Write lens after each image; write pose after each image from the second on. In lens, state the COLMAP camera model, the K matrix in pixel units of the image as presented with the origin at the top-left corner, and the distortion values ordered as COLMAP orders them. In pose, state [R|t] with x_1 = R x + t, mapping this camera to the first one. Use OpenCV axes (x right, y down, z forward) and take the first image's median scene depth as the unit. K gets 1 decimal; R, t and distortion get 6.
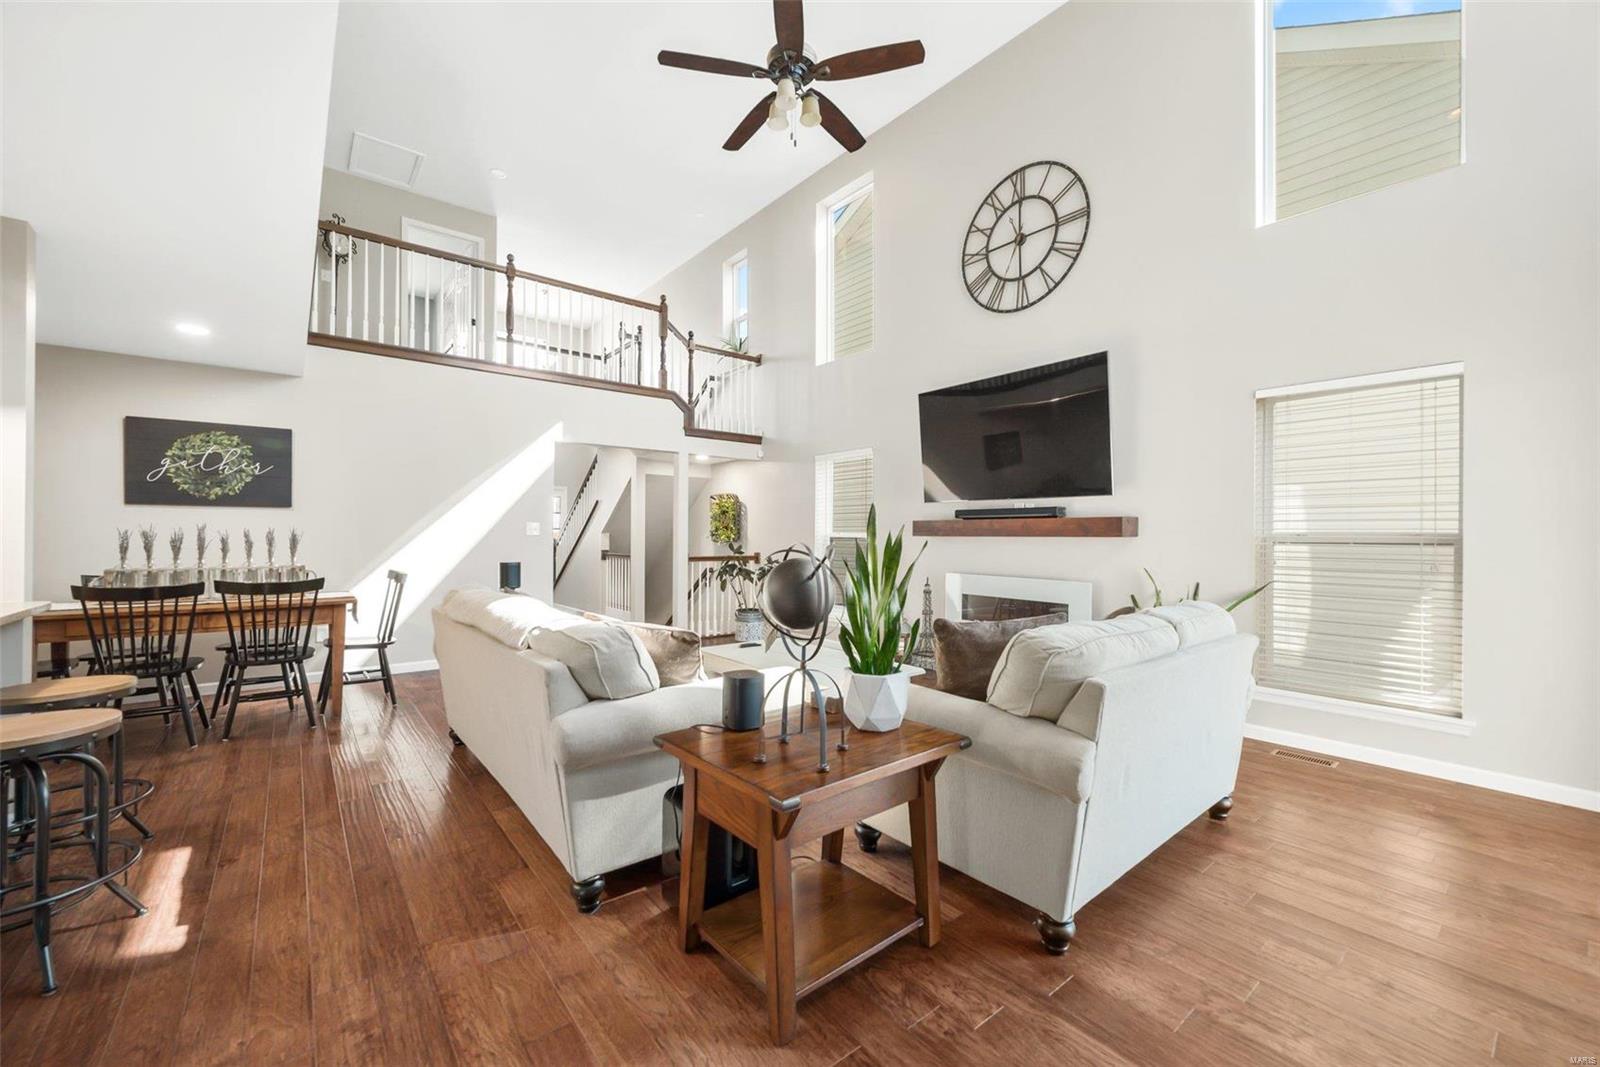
lens RADIAL K [[635.5, 0, 794.3], [0, 635.5, 532.9], [0, 0, 1]] dist [-0.000149, -0.000126]
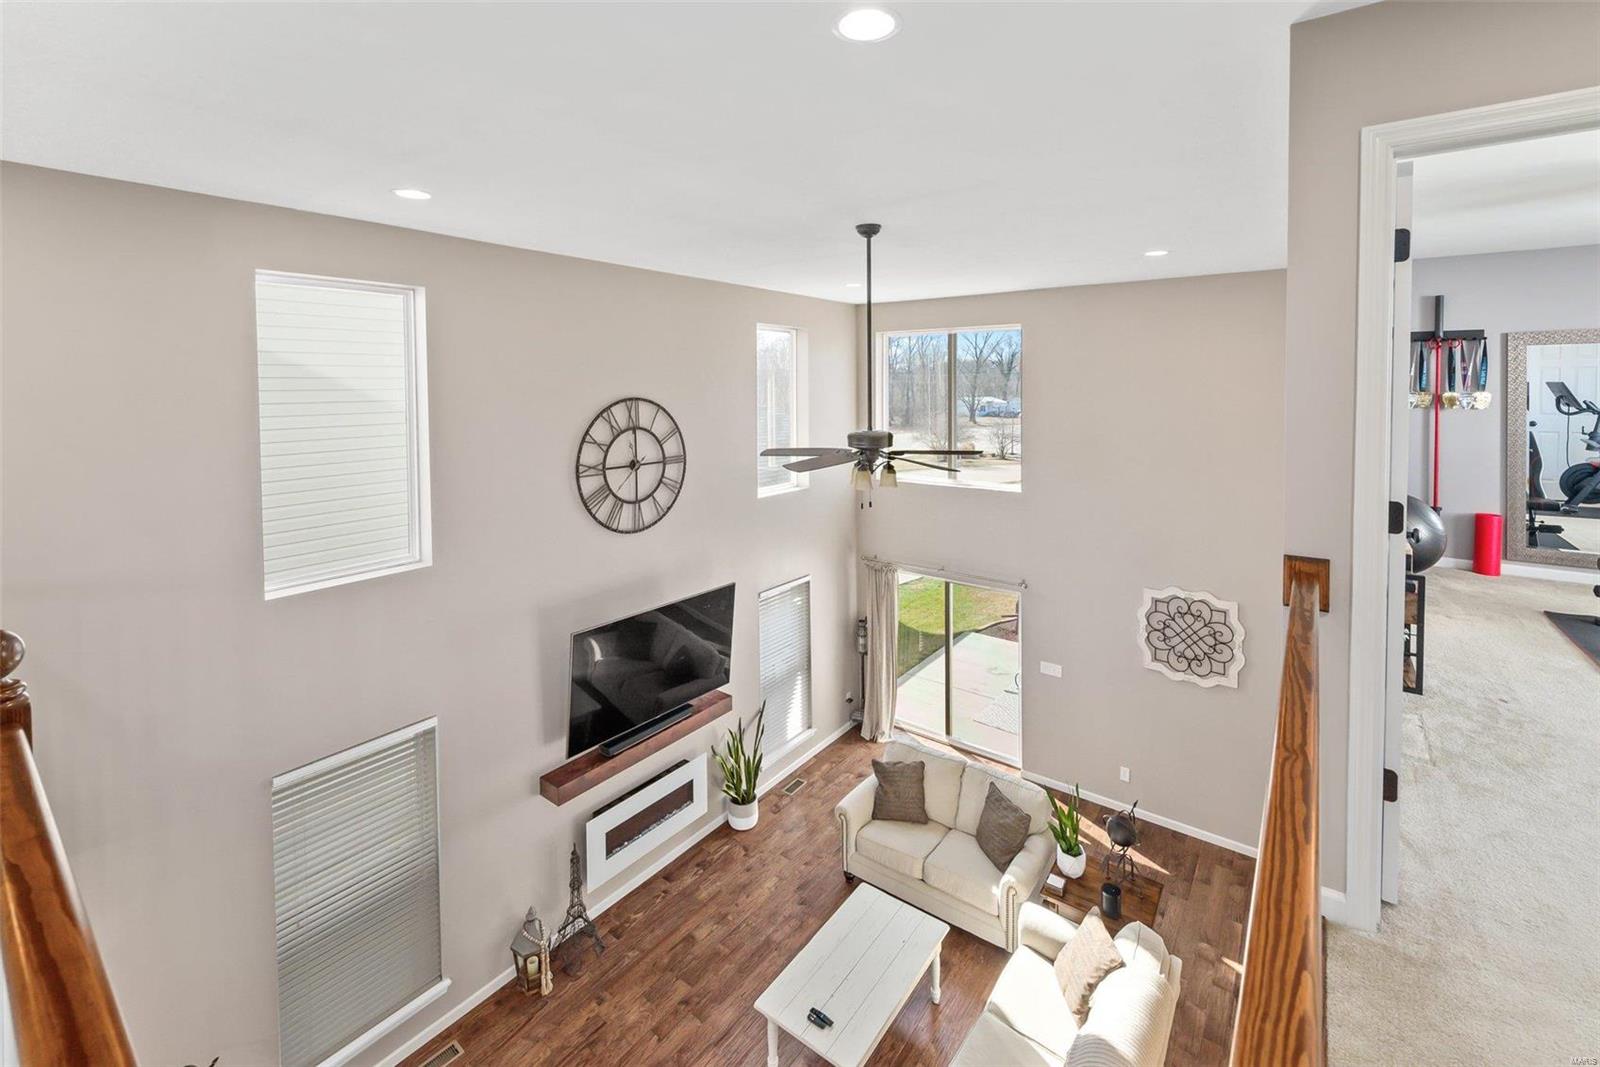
lens RADIAL K [[677.3, 0, 803.8], [0, 677.3, 406.8], [0, 0, 1]] dist [0.000471, 0.000125]
pose [[-0.247385, -0.037850, 0.968178, -0.780274], [-0.000684, 0.999243, 0.038889, -0.589058], [-0.968917, 0.008958, -0.247224, 0.983046]]
